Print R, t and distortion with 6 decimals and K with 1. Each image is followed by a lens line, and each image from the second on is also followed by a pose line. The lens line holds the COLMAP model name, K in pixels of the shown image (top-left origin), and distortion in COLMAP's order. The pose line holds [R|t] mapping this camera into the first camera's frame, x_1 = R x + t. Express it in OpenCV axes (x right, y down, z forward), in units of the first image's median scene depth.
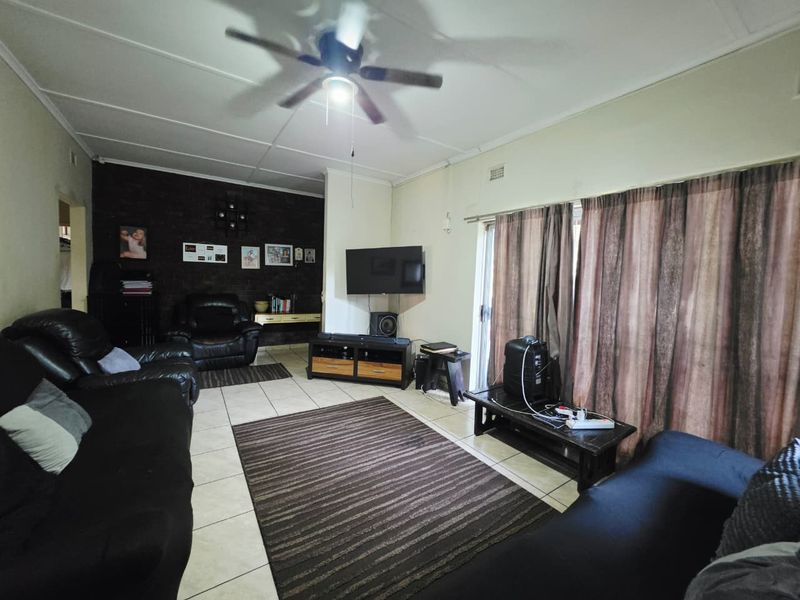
lens RADIAL K [[324.2, 0, 403.1], [0, 324.2, 297.3], [0, 0, 1]] dist [-0.008979, 0.000055]
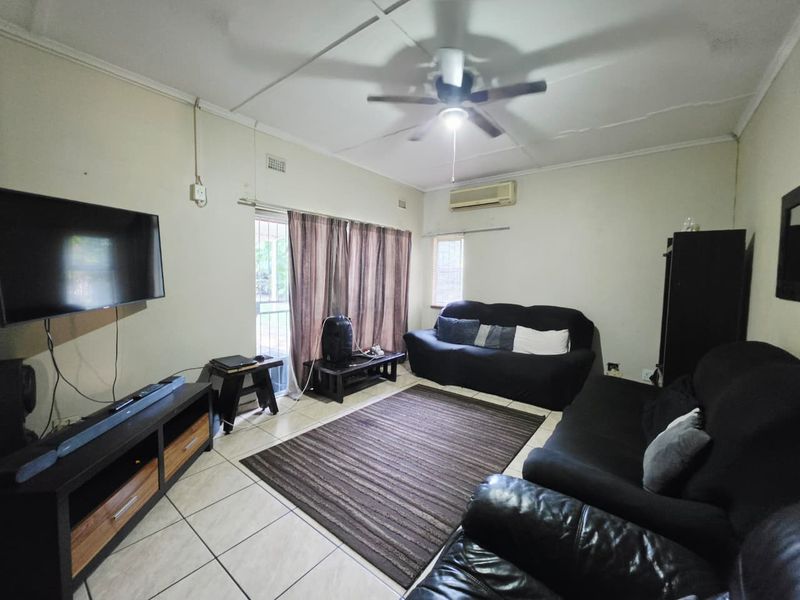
lens RADIAL K [[324.2, 0, 403.1], [0, 324.2, 297.3], [0, 0, 1]] dist [-0.008979, 0.000055]
pose [[-0.312891, -0.101984, 0.944298, -1.001667], [0.034459, 0.992345, 0.118591, -0.104363], [-0.949164, 0.069645, -0.306981, 1.194119]]
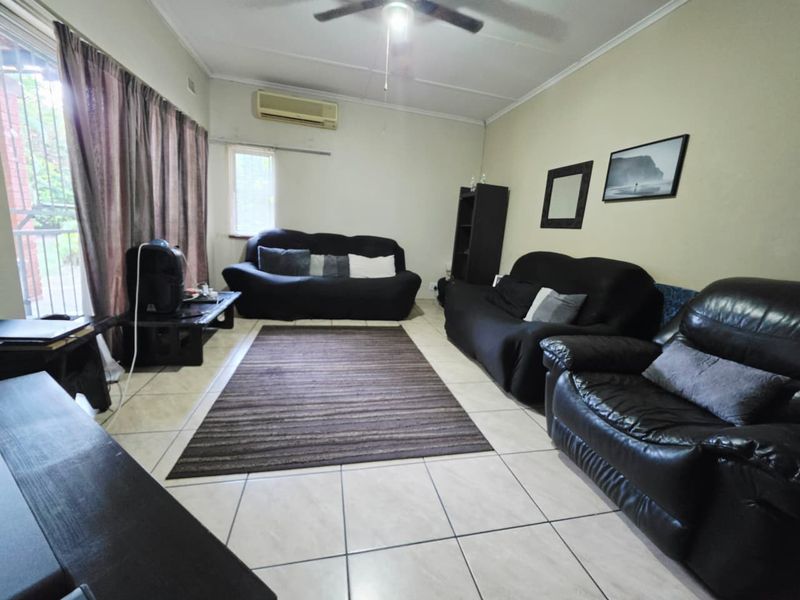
lens RADIAL K [[324.2, 0, 403.1], [0, 324.2, 297.3], [0, 0, 1]] dist [-0.008979, 0.000055]
pose [[-0.930025, -0.179029, 0.320940, -0.548640], [-0.091105, 0.958371, 0.270600, -0.027000], [-0.356025, 0.222425, -0.907620, 1.641676]]
